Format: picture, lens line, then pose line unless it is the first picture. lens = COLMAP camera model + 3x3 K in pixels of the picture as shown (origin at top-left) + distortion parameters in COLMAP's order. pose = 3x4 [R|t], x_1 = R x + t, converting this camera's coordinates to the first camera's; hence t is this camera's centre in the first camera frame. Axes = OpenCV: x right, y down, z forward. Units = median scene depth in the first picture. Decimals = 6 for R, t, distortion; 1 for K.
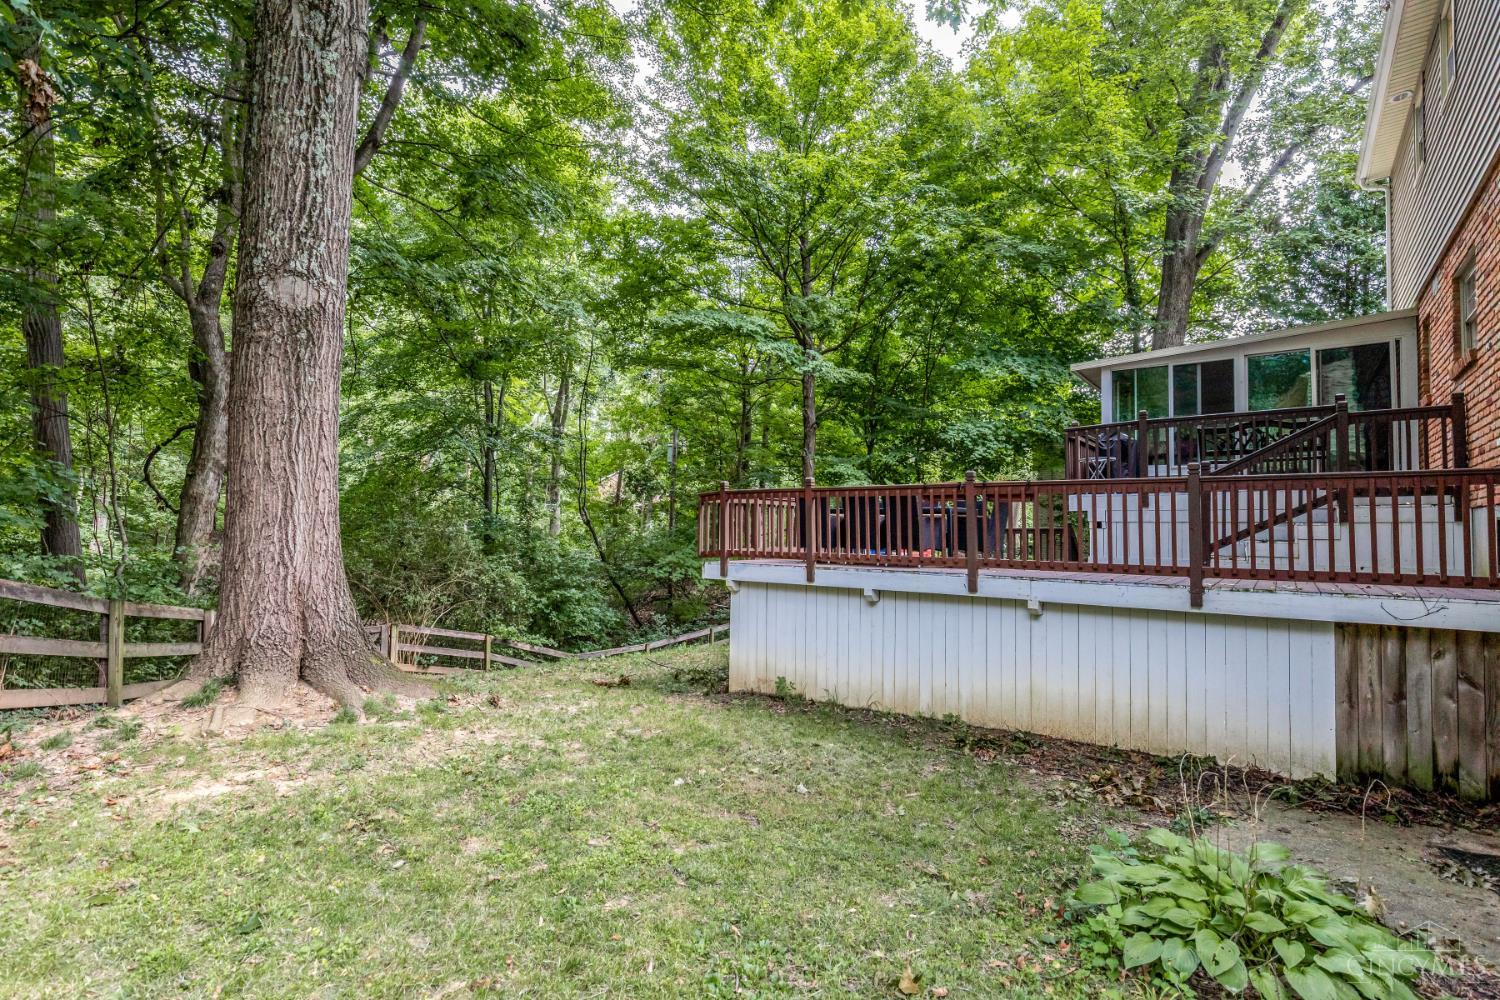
lens RADIAL K [[733.4, 0, 755.5], [0, 733.4, 501.2], [0, 0, 1]] dist [-0.000859, -0.000167]
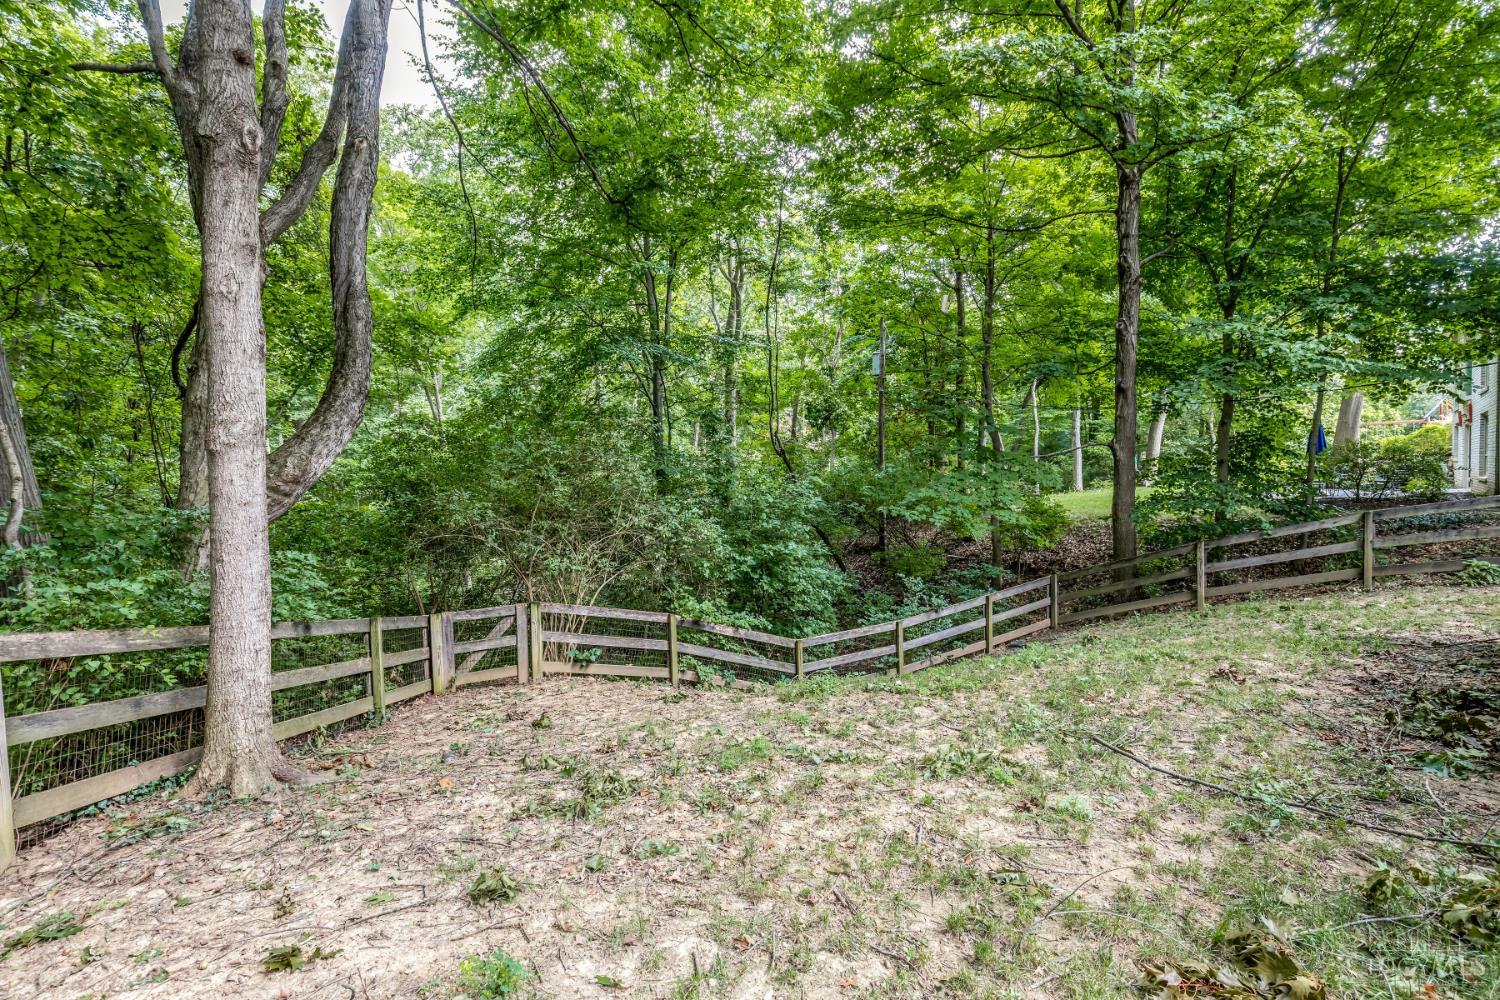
lens RADIAL K [[733.4, 0, 748.5], [0, 733.4, 500.9], [0, 0, 1]] dist [-0.000859, -0.000167]
pose [[0.973668, -0.028355, -0.226201, -0.140392], [0.045450, 0.996460, 0.070728, 0.036168], [0.223394, -0.079146, 0.971510, 0.369318]]
